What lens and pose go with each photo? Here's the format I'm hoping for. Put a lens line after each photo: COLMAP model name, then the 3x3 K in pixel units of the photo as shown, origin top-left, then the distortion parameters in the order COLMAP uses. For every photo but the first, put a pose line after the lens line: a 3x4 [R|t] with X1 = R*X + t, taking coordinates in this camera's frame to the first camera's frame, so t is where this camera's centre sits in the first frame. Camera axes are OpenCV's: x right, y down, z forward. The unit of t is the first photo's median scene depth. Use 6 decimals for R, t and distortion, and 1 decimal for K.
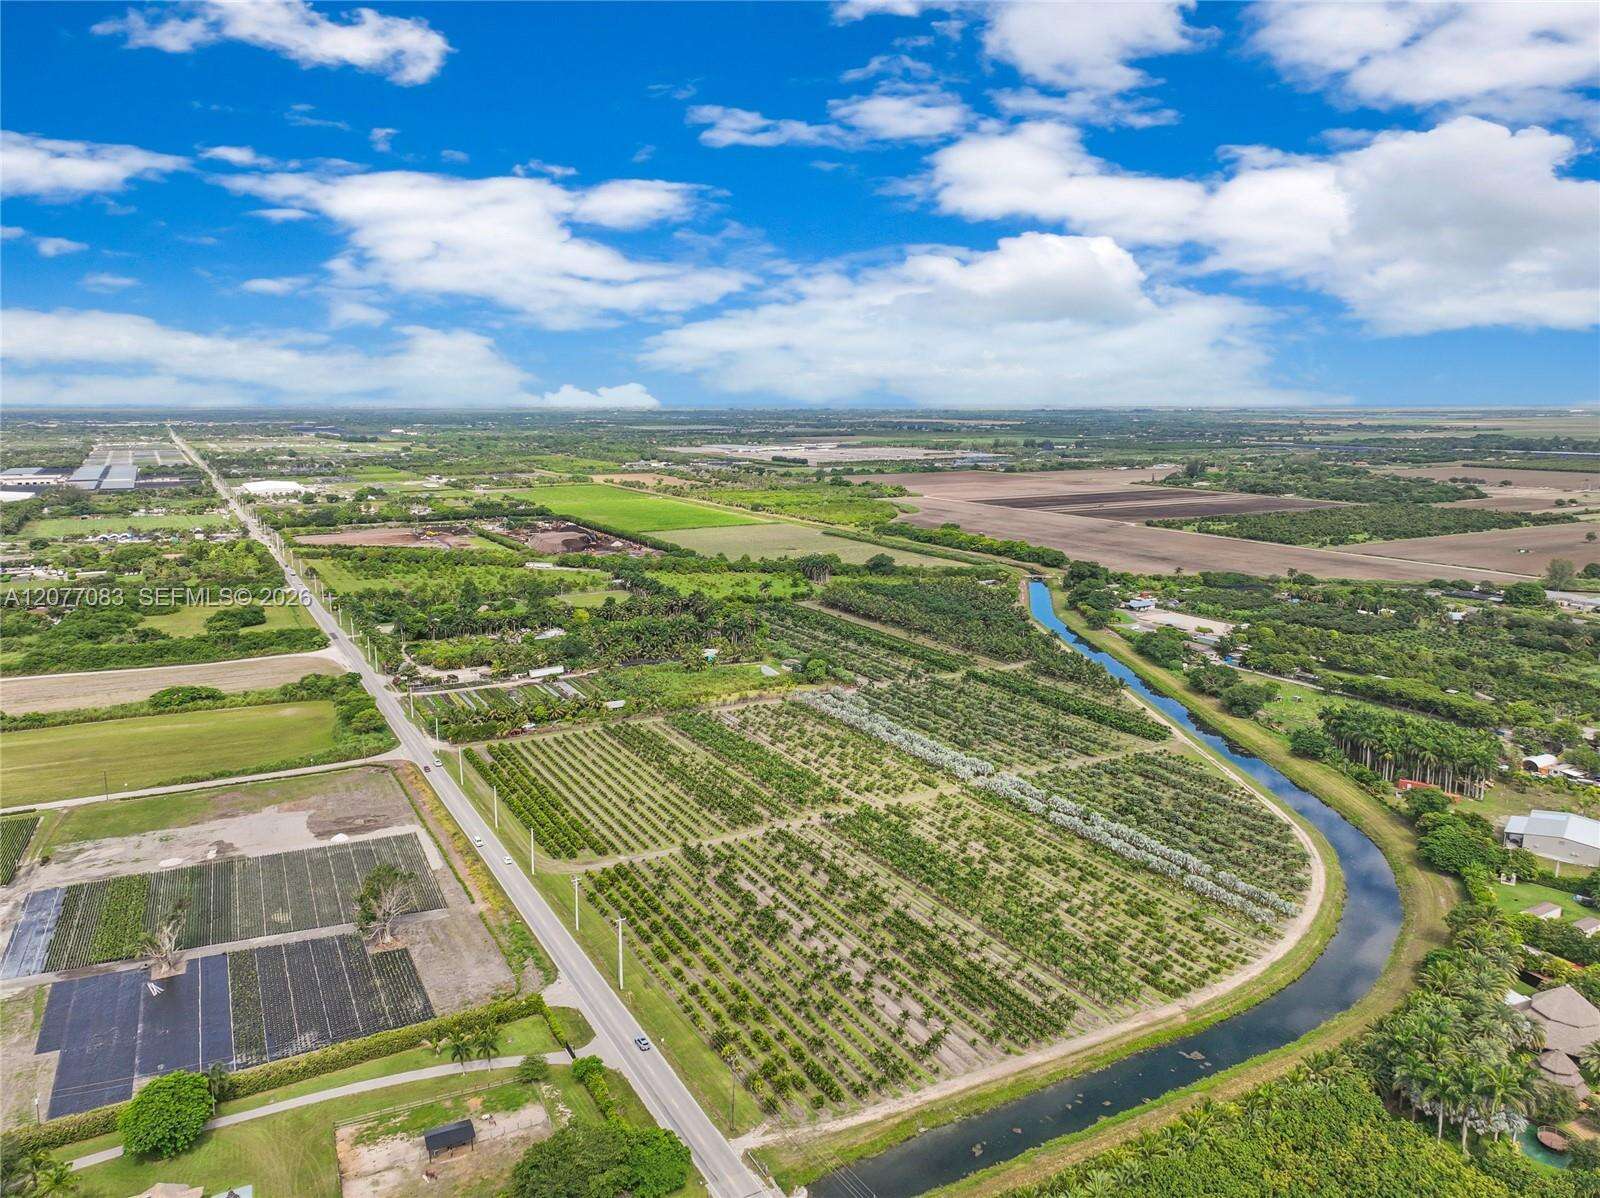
lens RADIAL K [[1124.4, 0, 797.1], [0, 1124.4, 596.4], [0, 0, 1]] dist [-0.002604, 0.019850]
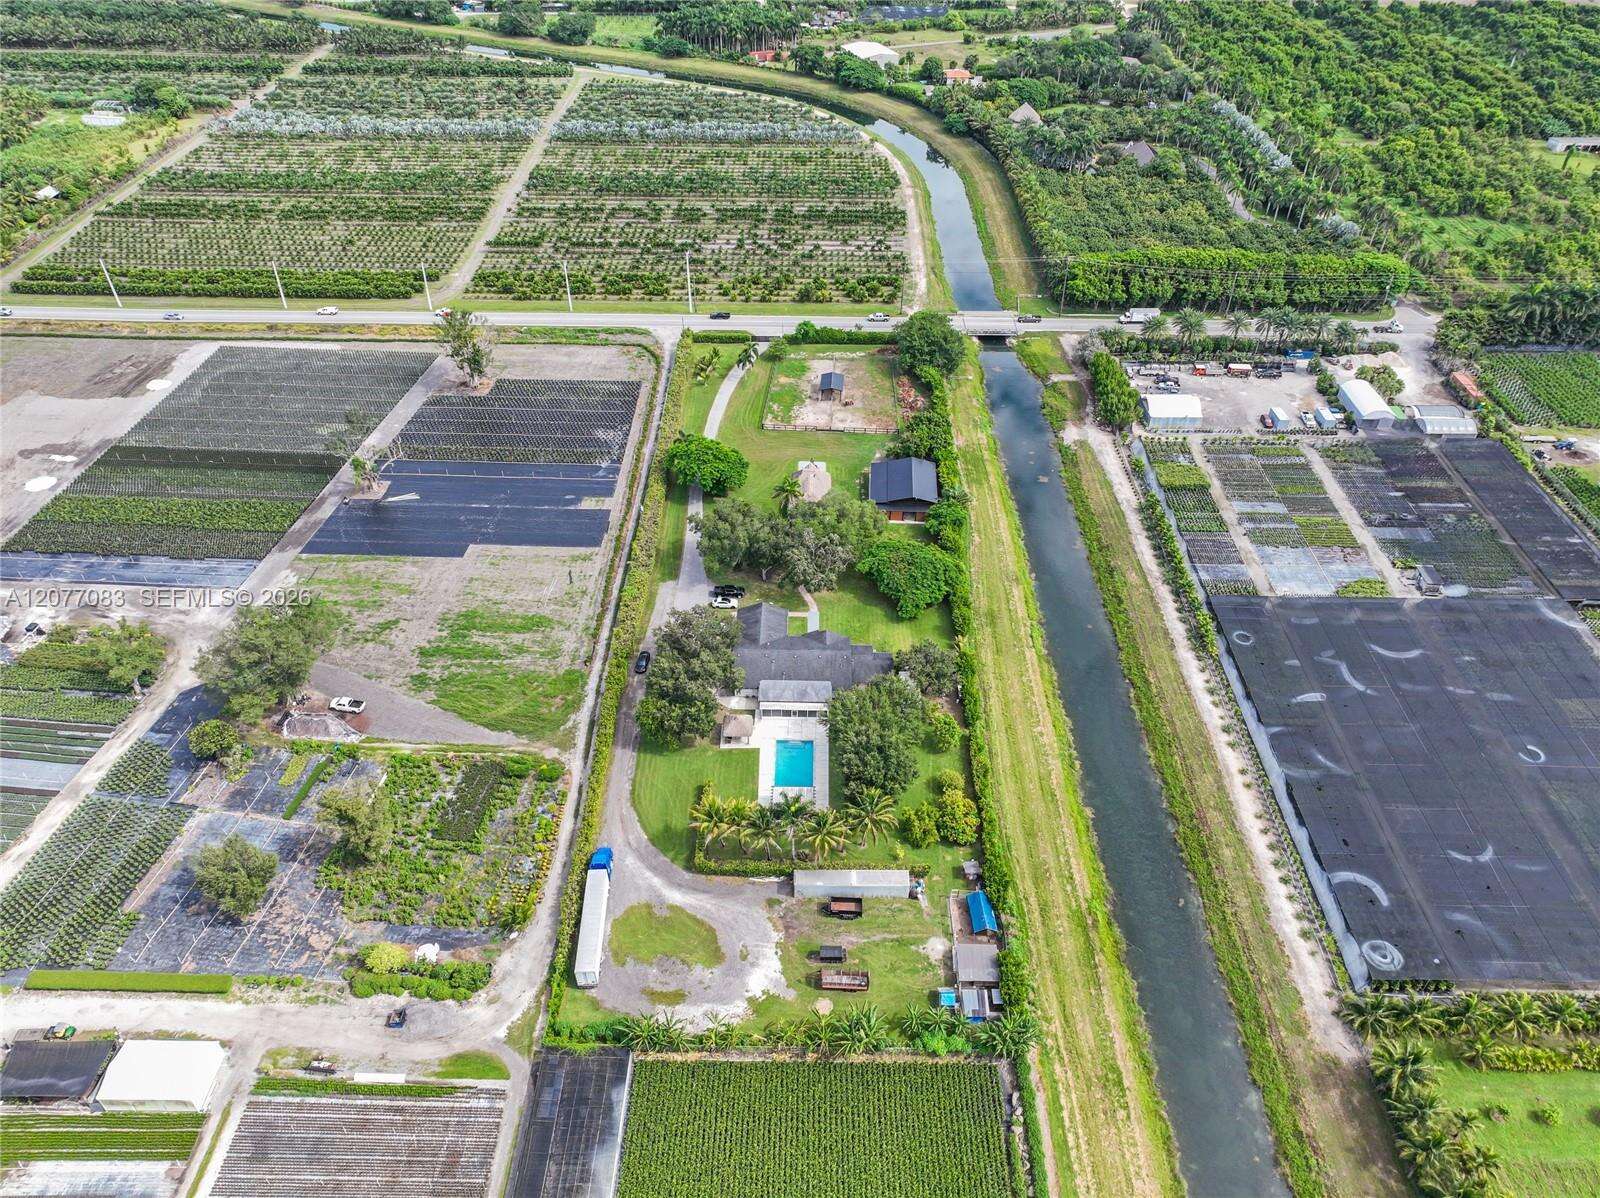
lens RADIAL K [[1124.4, 0, 797.1], [0, 1124.4, 596.4], [0, 0, 1]] dist [-0.002604, 0.019850]
pose [[0.497646, -0.537413, 0.680834, -0.822416], [0.145858, 0.825603, 0.545073, -0.032832], [-0.855028, -0.171948, 0.489245, 0.192527]]
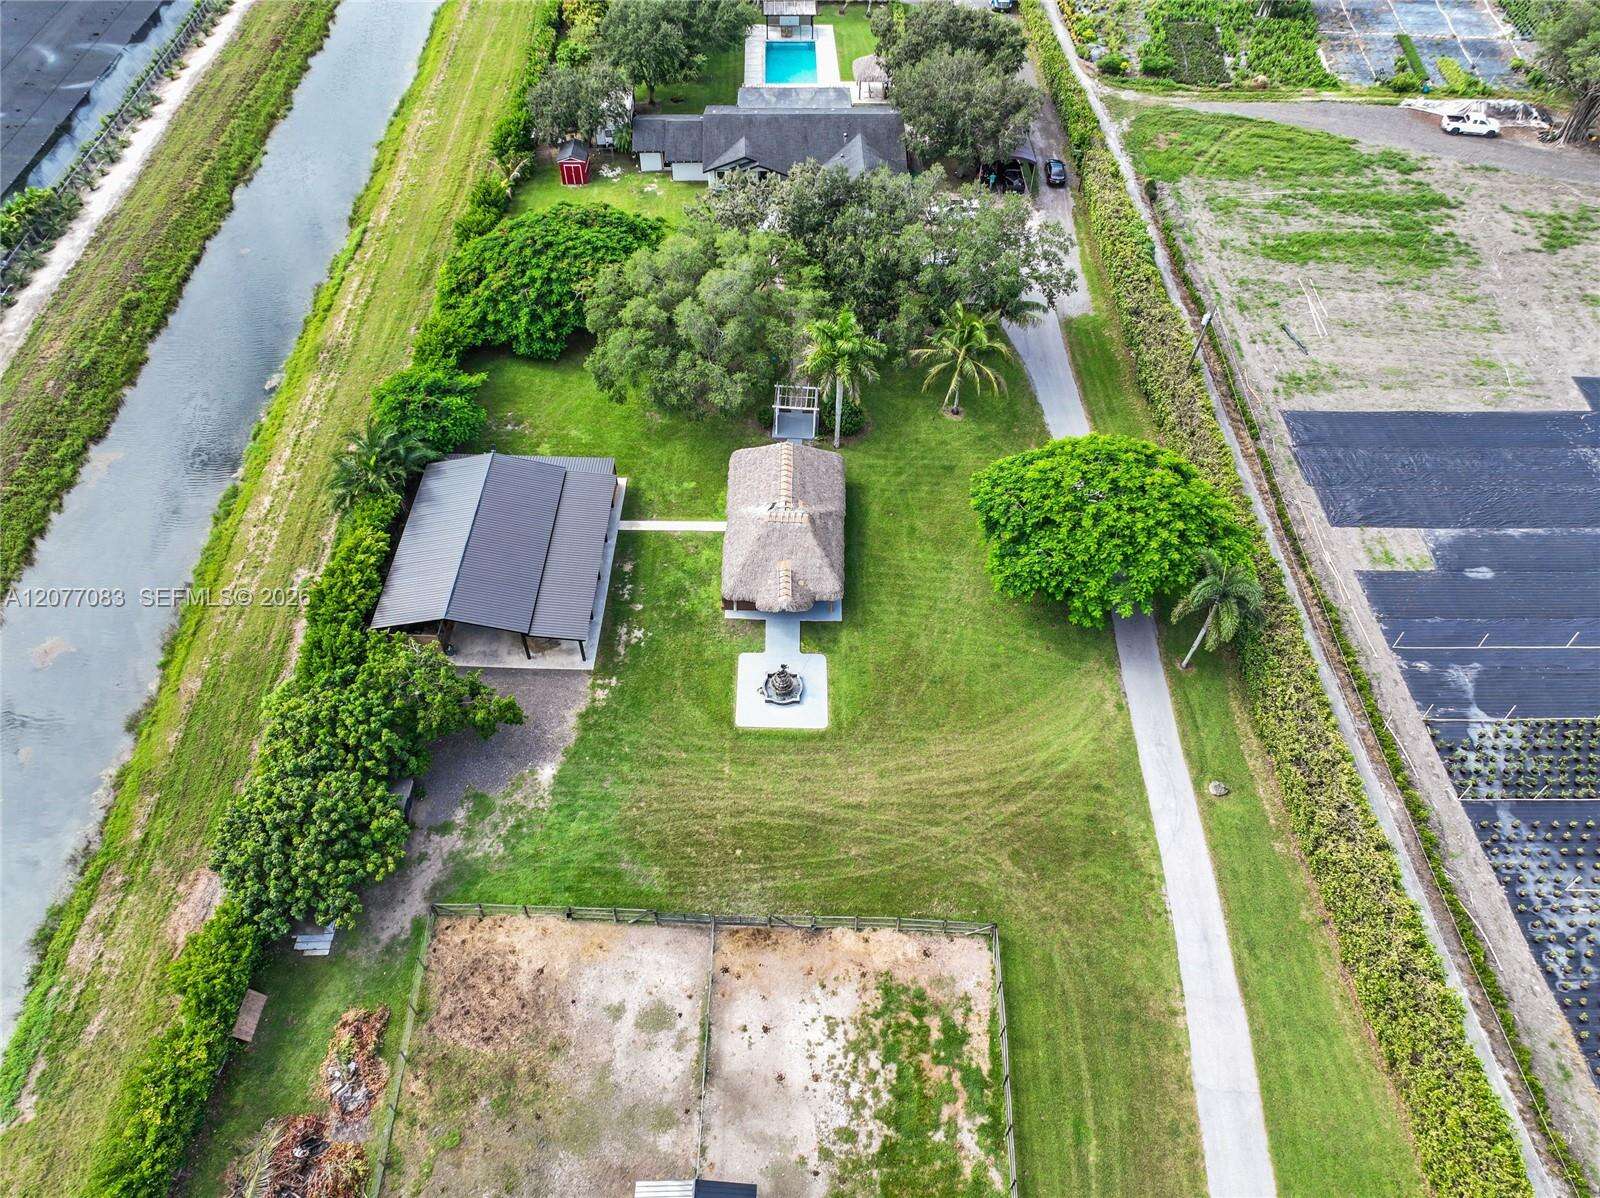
lens RADIAL K [[1124.4, 0, 797.1], [0, 1124.4, 596.4], [0, 0, 1]] dist [-0.002604, 0.019850]
pose [[-0.463231, 0.672147, -0.577612, -0.164747], [-0.164271, 0.575342, 0.801247, 0.111091], [0.870880, 0.466048, -0.156102, 0.582810]]
